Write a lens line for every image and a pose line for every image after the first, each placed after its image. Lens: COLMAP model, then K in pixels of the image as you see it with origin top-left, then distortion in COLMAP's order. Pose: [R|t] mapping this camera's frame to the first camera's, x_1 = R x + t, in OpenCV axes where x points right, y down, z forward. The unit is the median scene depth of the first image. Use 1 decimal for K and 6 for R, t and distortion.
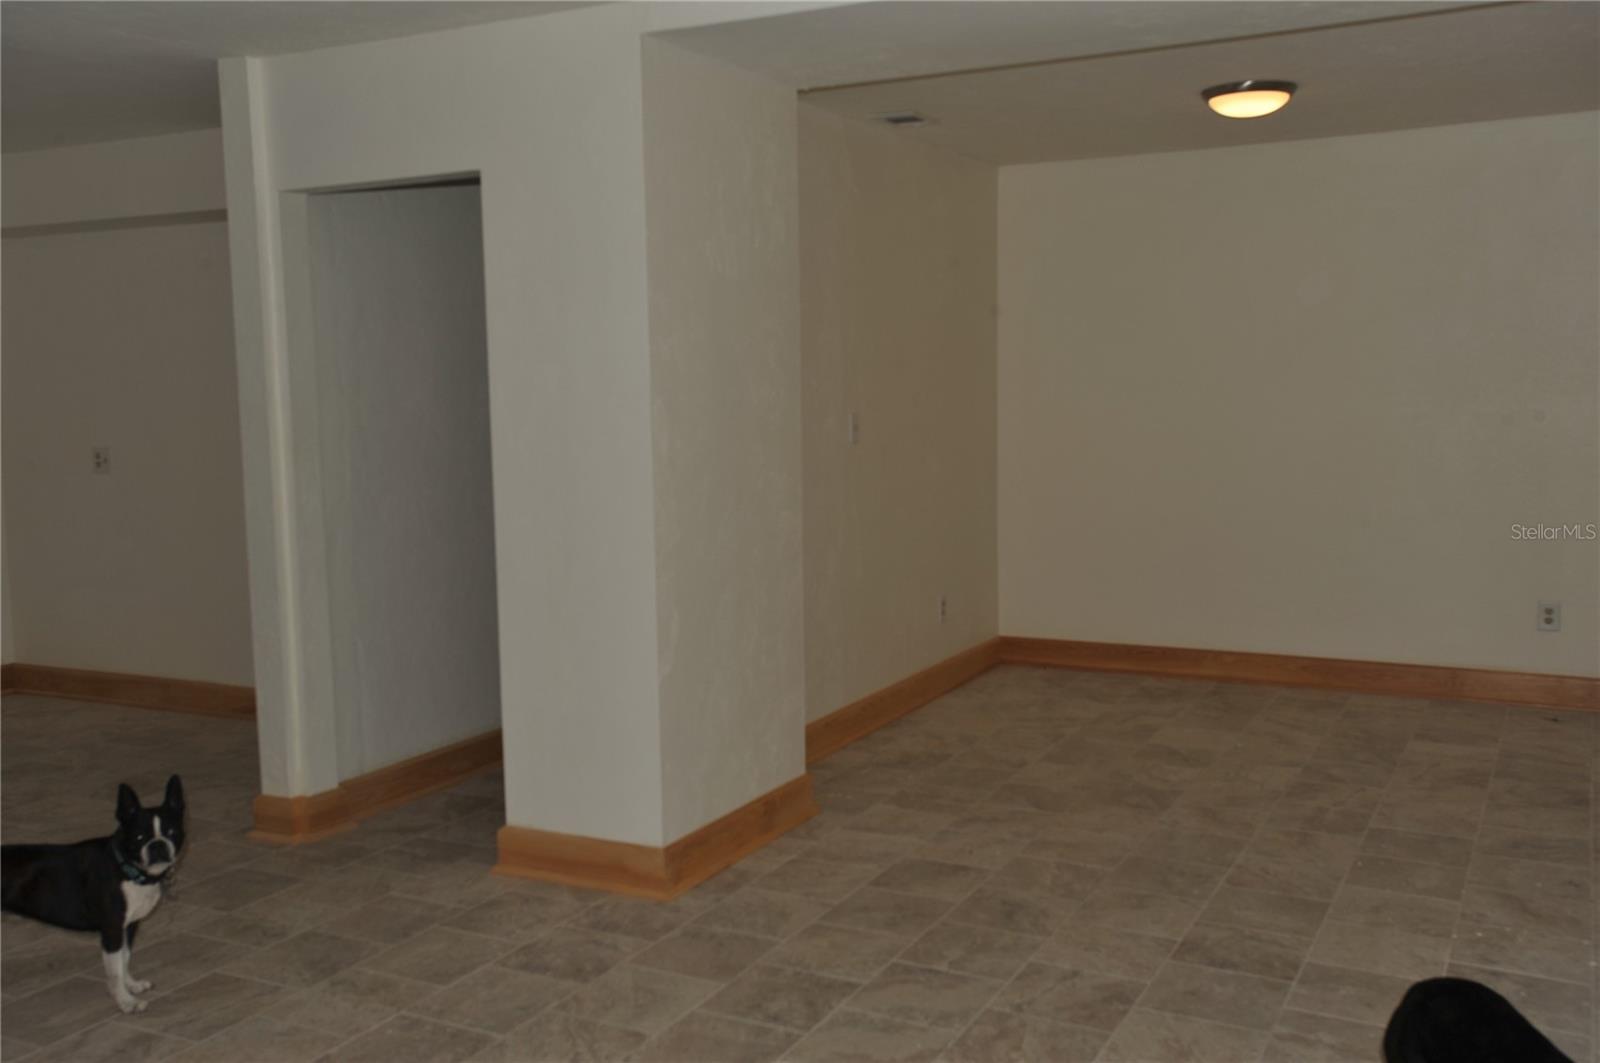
lens RADIAL K [[1492.9, 0, 800.0], [0, 1492.9, 531.5], [0, 0, 1]] dist [0.015149, 0.098190]
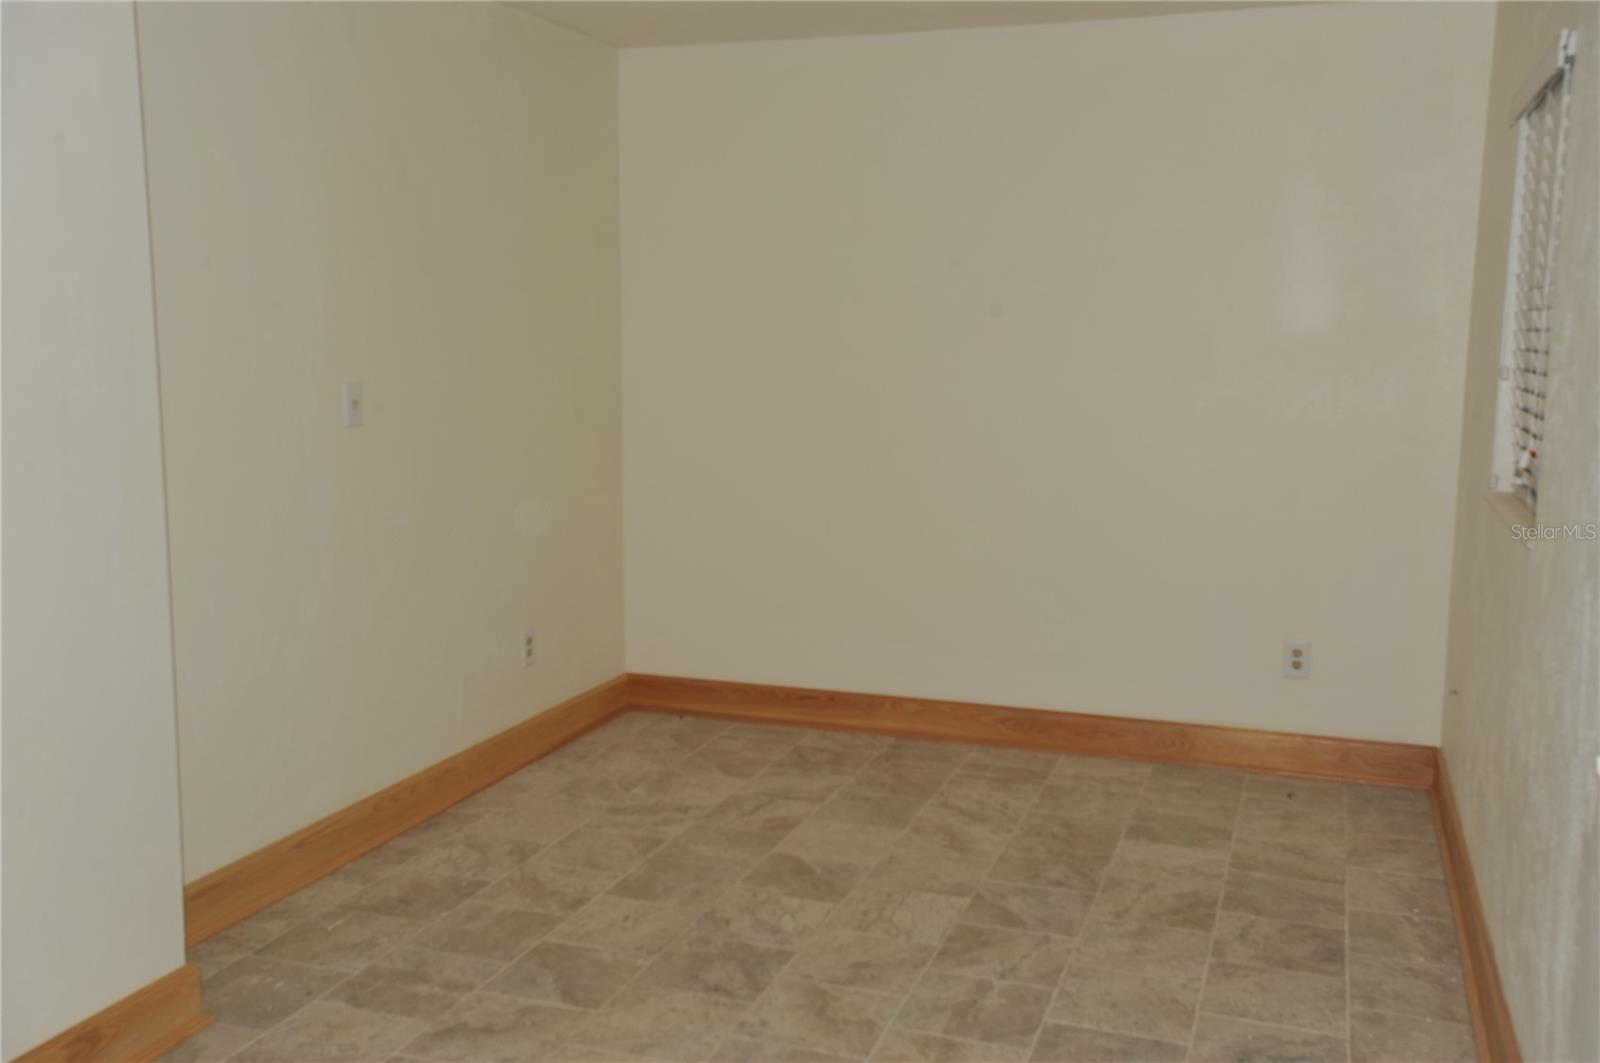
lens RADIAL K [[1492.9, 0, 800.0], [0, 1492.9, 531.5], [0, 0, 1]] dist [0.015149, 0.098190]
pose [[0.990069, 0.005651, 0.140465, 0.147199], [-0.010535, 0.999365, 0.034046, -0.038064], [-0.140184, -0.035187, 0.989500, 0.300966]]
